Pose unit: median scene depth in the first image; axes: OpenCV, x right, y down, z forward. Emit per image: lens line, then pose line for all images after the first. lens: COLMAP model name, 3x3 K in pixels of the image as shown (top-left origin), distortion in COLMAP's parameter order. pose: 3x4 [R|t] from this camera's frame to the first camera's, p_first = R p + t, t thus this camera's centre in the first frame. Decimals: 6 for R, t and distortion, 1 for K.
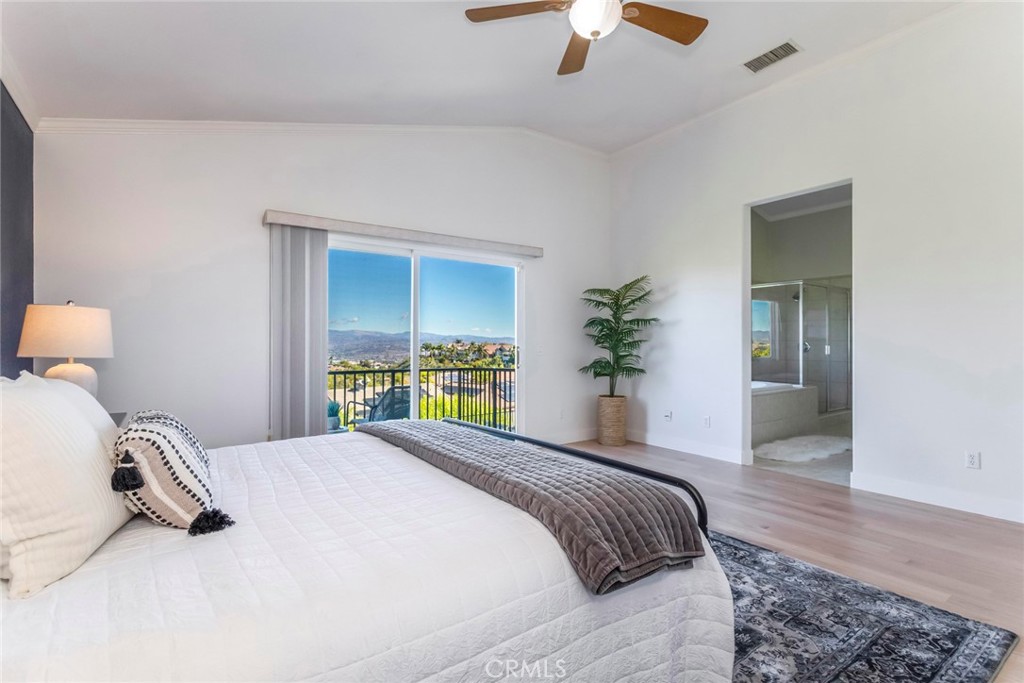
lens RADIAL K [[481.8, 0, 511.6], [0, 481.8, 339.9], [0, 0, 1]] dist [0.000561, 0.000927]
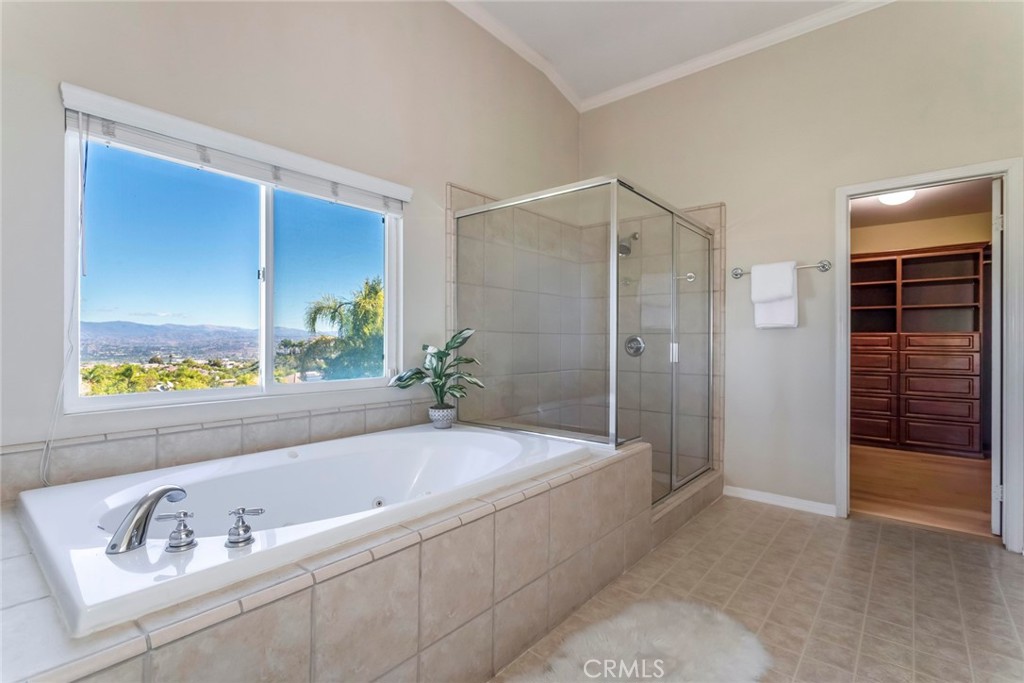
lens RADIAL K [[481.8, 0, 511.6], [0, 481.8, 339.9], [0, 0, 1]] dist [0.000561, 0.000927]
pose [[0.969640, 0.003301, 0.244516, 0.080948], [-0.004736, 0.999975, 0.005281, 0.001264], [-0.244492, -0.006279, 0.969631, 0.121546]]
